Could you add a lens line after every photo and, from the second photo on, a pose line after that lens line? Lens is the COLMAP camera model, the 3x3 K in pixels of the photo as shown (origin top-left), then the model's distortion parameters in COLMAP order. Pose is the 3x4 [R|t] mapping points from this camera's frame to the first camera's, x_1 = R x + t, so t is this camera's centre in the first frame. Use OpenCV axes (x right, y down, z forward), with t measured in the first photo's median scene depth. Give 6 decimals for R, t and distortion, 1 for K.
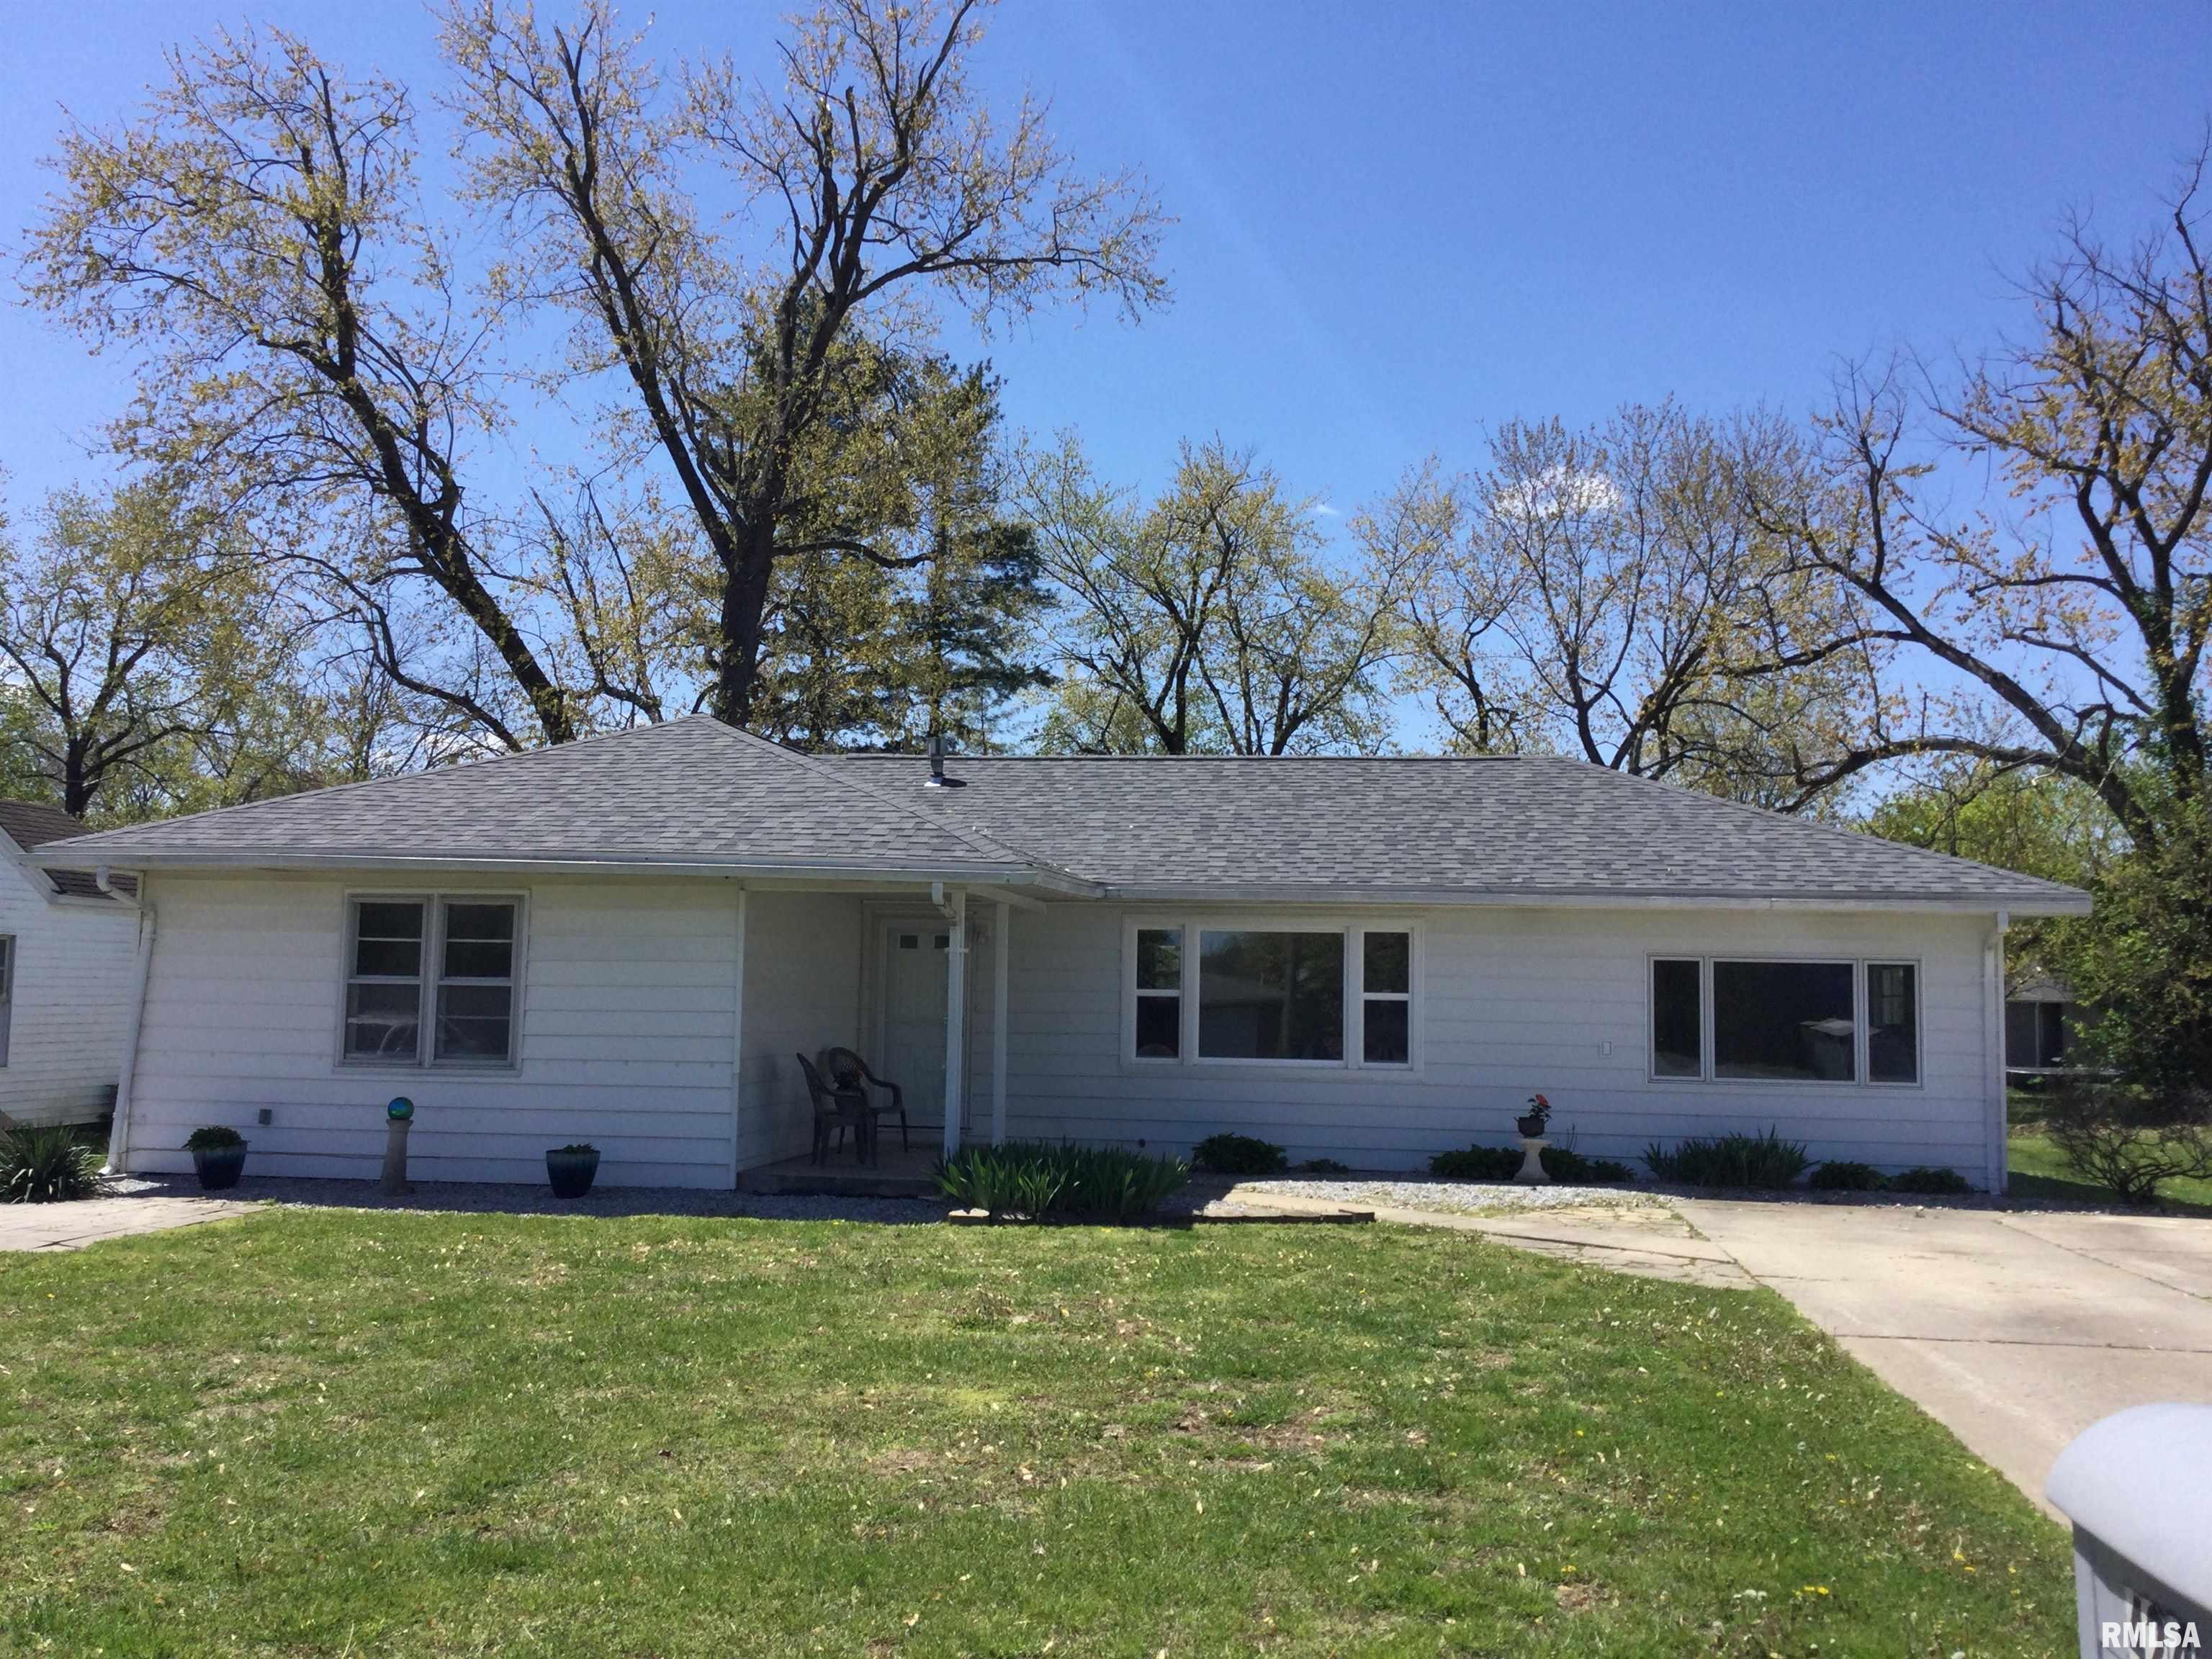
lens RADIAL K [[2036.6, 0, 1106.0], [0, 2036.6, 829.5], [0, 0, 1]] dist [0.150950, -0.330531]
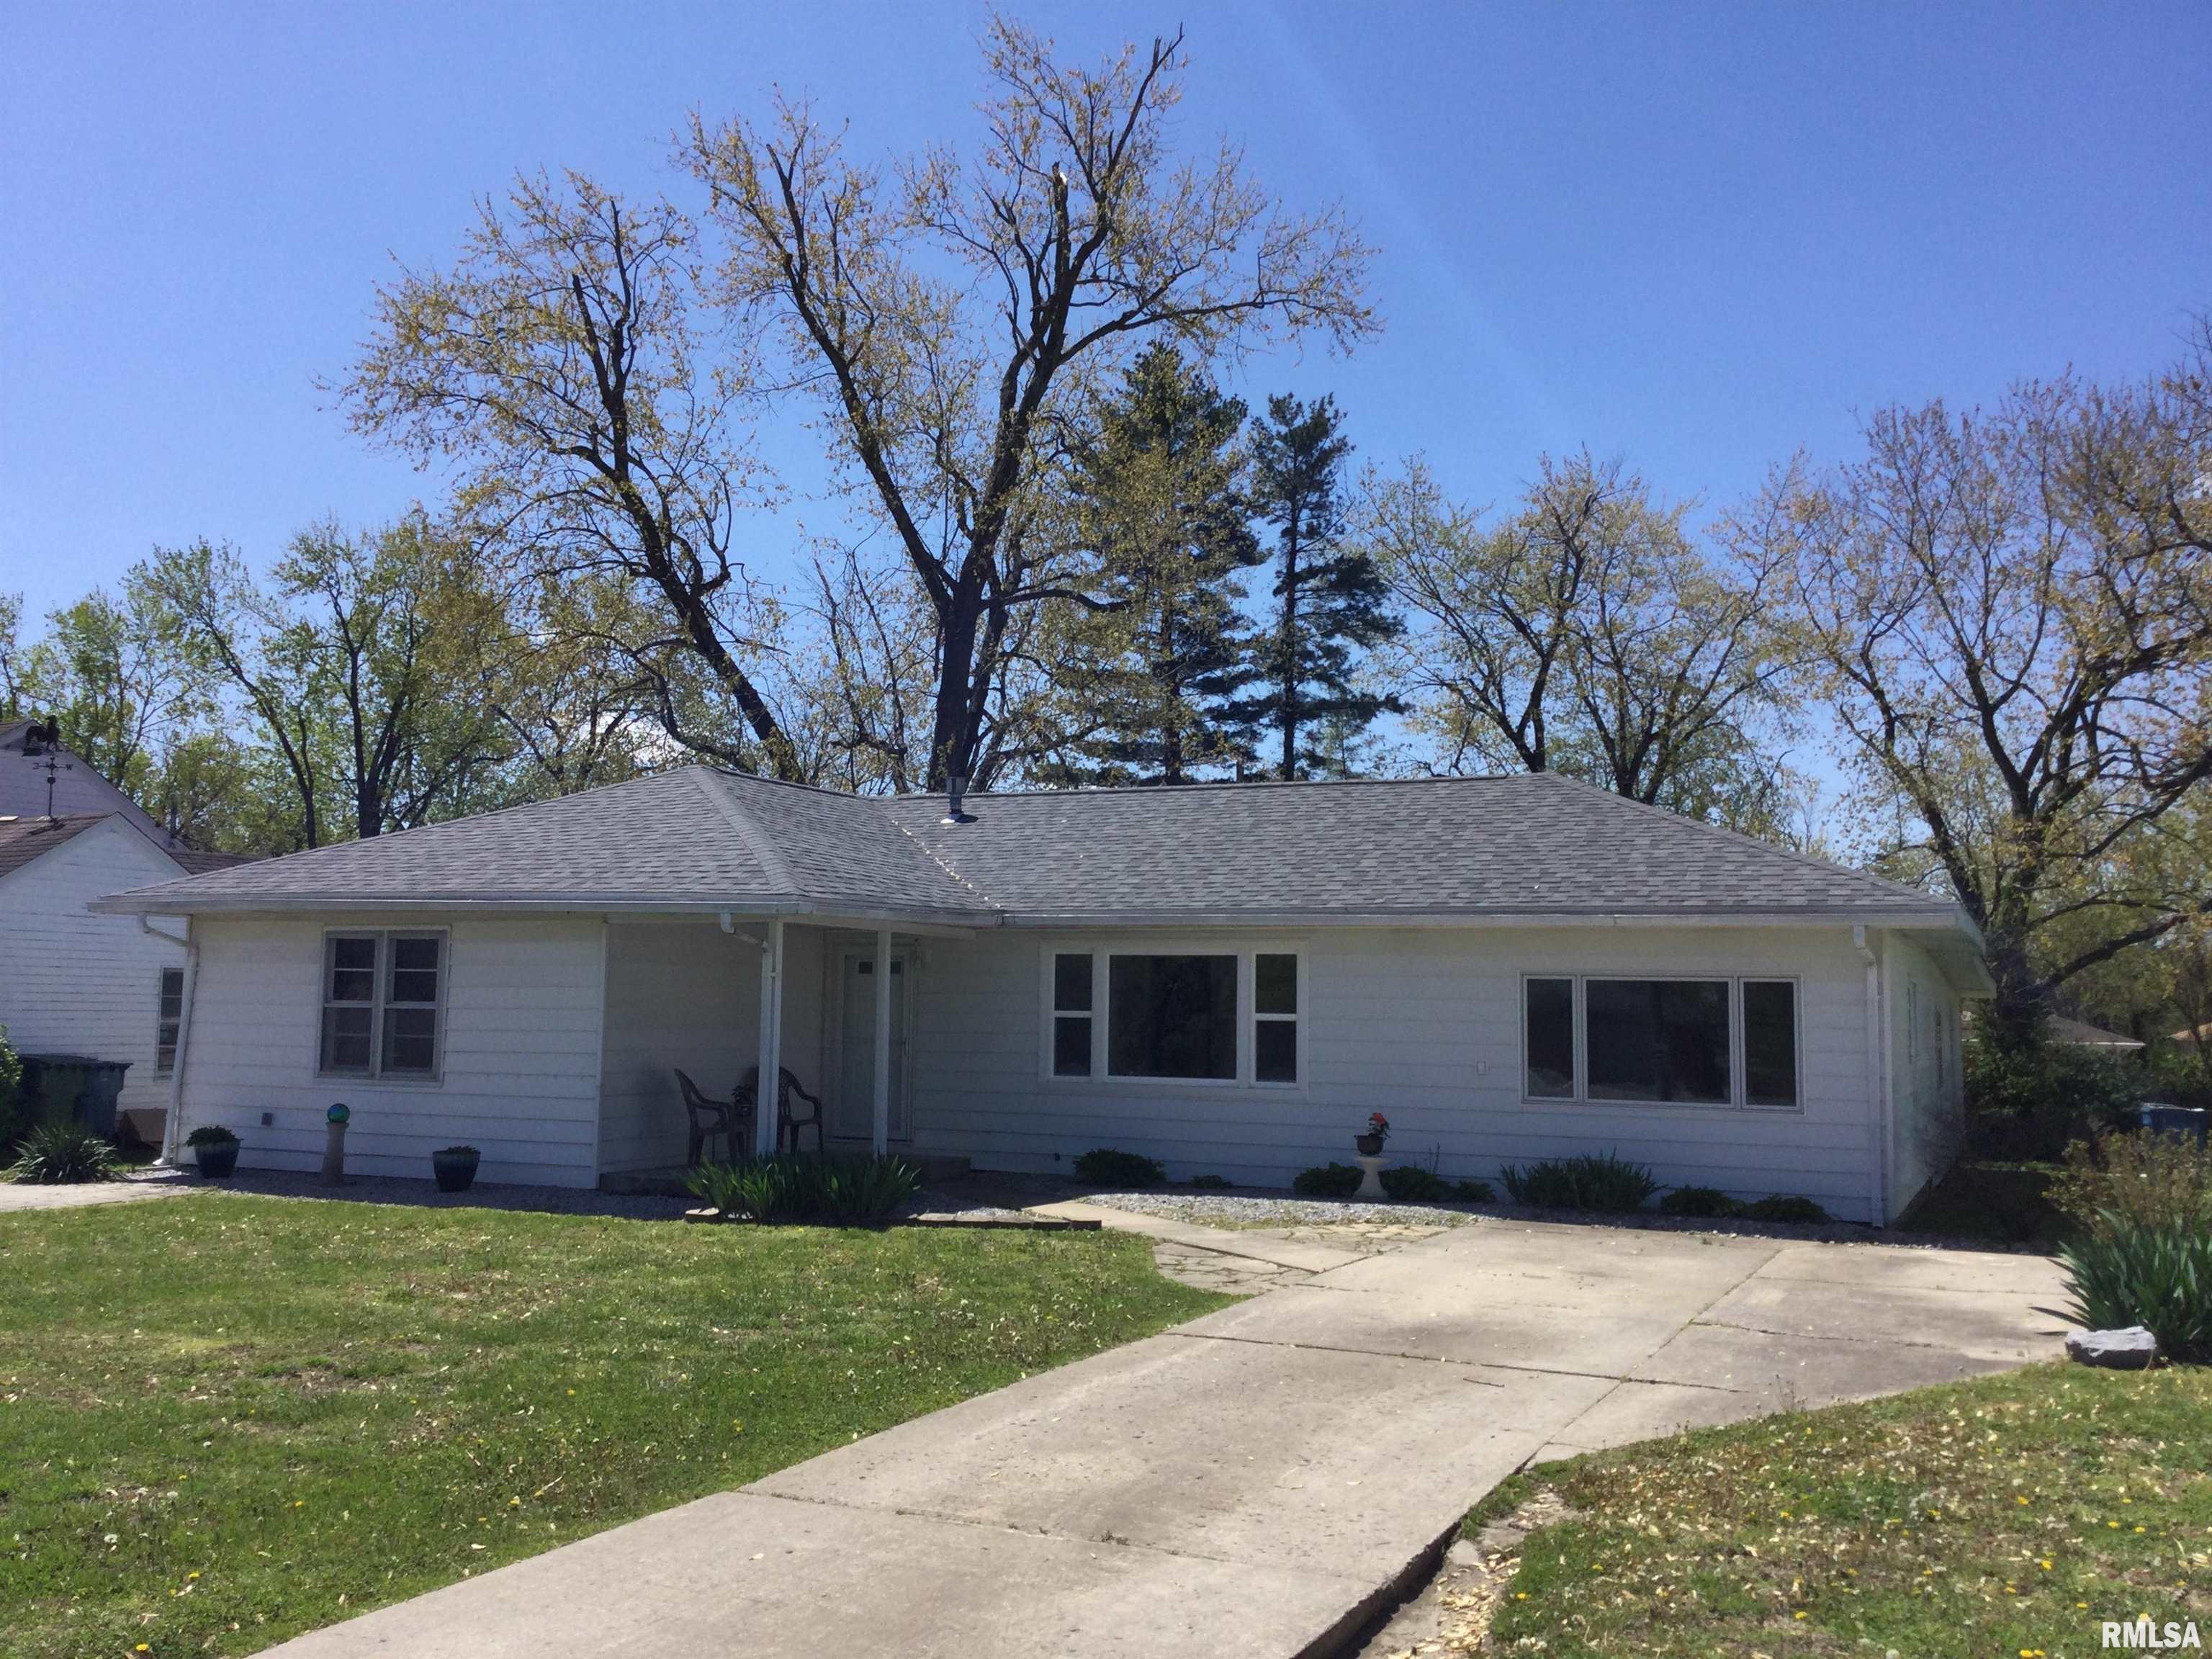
lens RADIAL K [[2036.6, 0, 1106.0], [0, 2036.6, 829.5], [0, 0, 1]] dist [0.150950, -0.330531]
pose [[0.957573, -0.027649, -0.286862, 0.348008], [0.023180, 0.999551, -0.018965, 0.005676], [0.287258, 0.011511, 0.957784, 0.000129]]
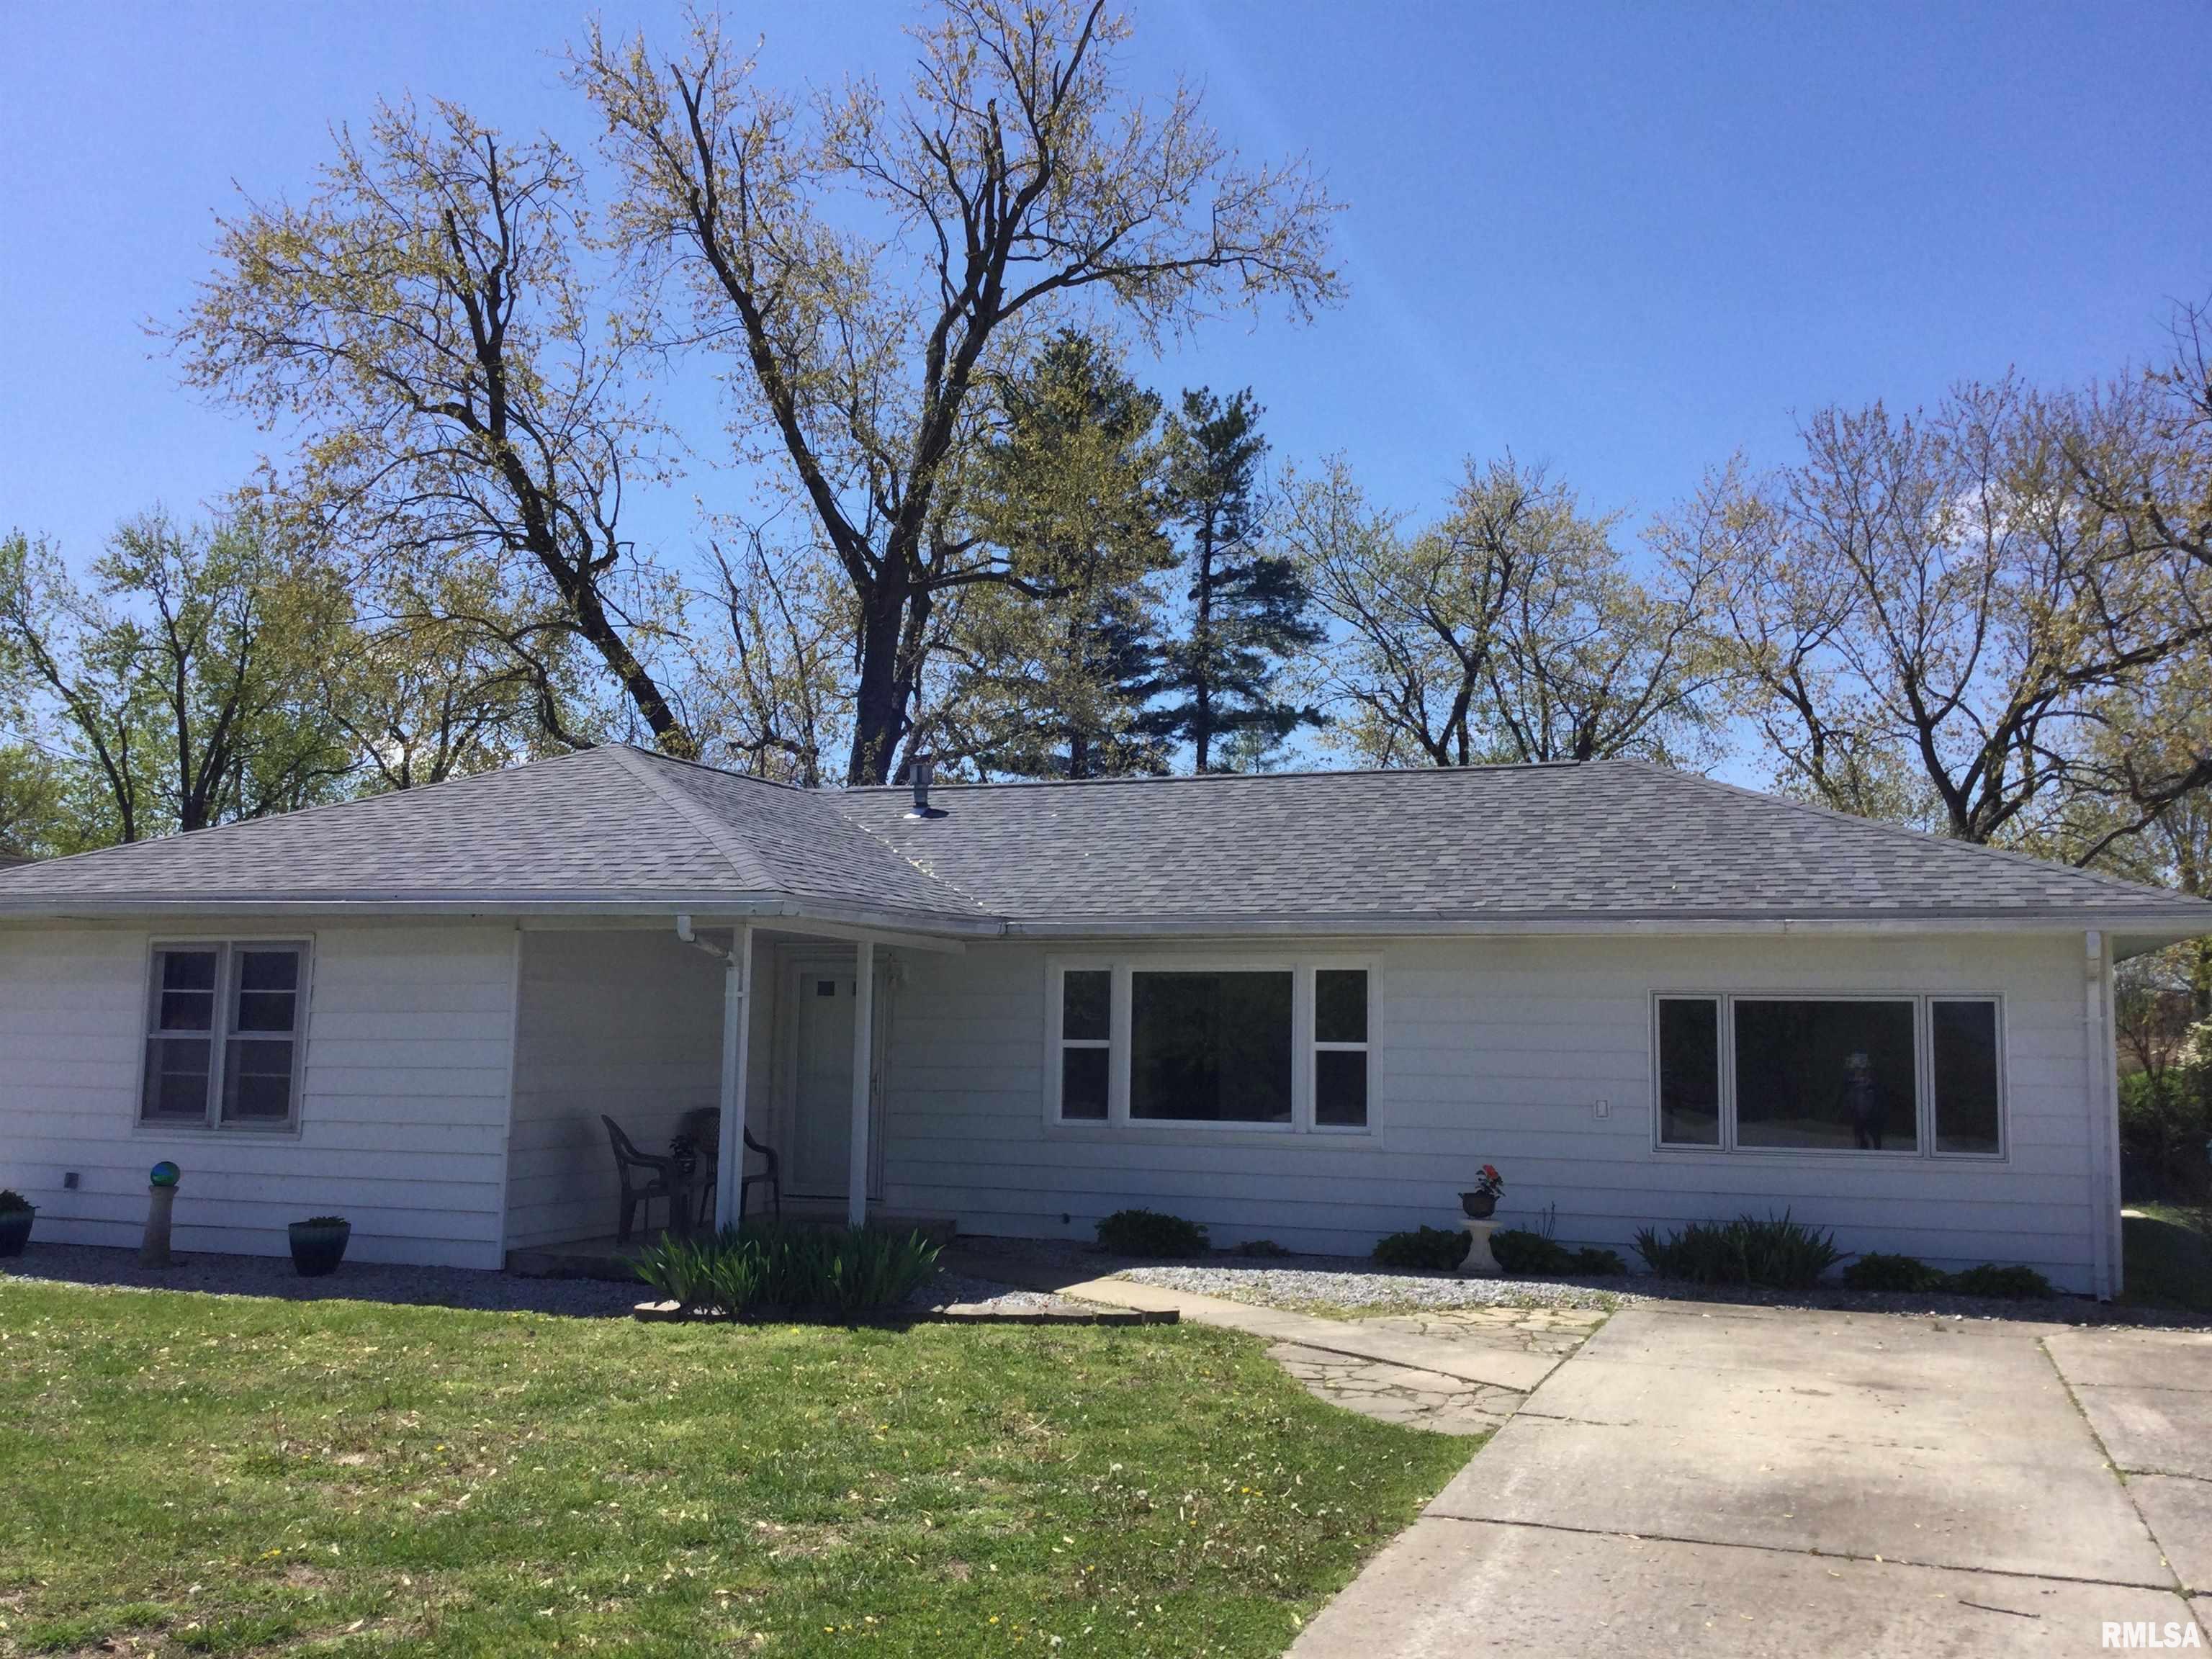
lens RADIAL K [[2036.6, 0, 1106.0], [0, 2036.6, 829.5], [0, 0, 1]] dist [0.150950, -0.330531]
pose [[0.975877, -0.028554, -0.216447, 0.225492], [0.022162, 0.999245, -0.031903, 0.017239], [0.217195, 0.026337, 0.975773, 0.157166]]
